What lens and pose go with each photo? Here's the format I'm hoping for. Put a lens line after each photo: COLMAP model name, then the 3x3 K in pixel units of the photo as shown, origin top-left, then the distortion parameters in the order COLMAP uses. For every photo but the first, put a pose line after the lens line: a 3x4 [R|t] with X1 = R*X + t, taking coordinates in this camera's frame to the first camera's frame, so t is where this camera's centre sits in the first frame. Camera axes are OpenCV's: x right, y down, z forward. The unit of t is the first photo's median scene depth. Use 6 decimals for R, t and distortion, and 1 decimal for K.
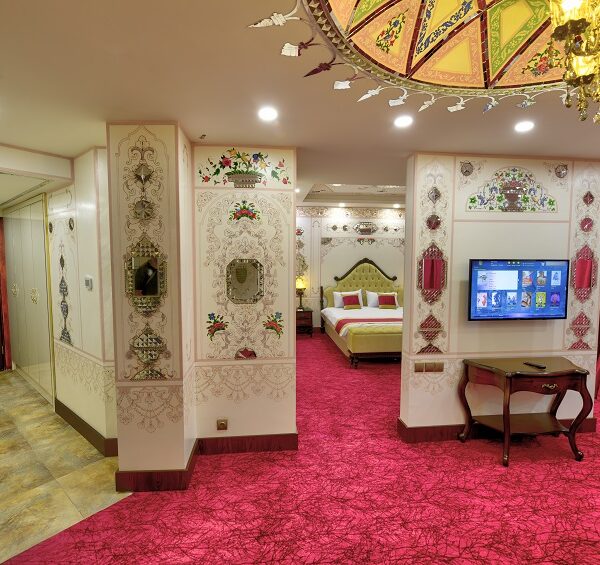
lens RADIAL K [[317.5, 0, 300.0], [0, 317.5, 282.5], [0, 0, 1]] dist [-0.002122, -0.000916]
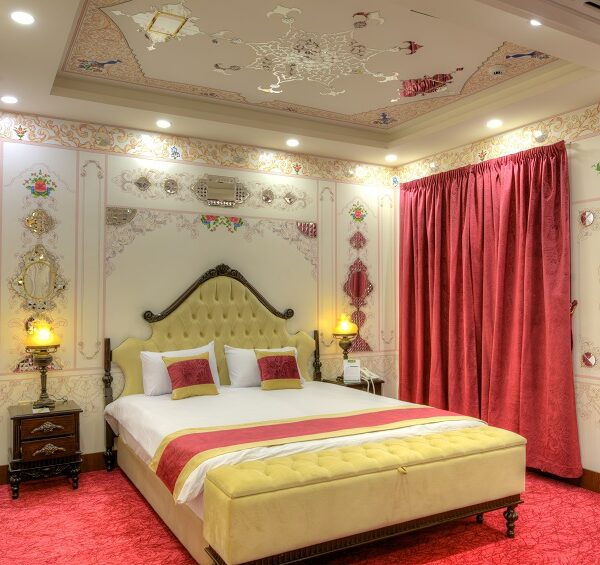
lens RADIAL K [[570.1, 0, 300.0], [0, 570.1, 282.5], [0, 0, 1]] dist [-0.000516, 0.004041]
pose [[0.918020, 0.006995, 0.396473, 0.011329], [0.026529, 0.996521, -0.079007, 0.006288], [-0.395646, 0.083048, 0.914640, 0.310495]]
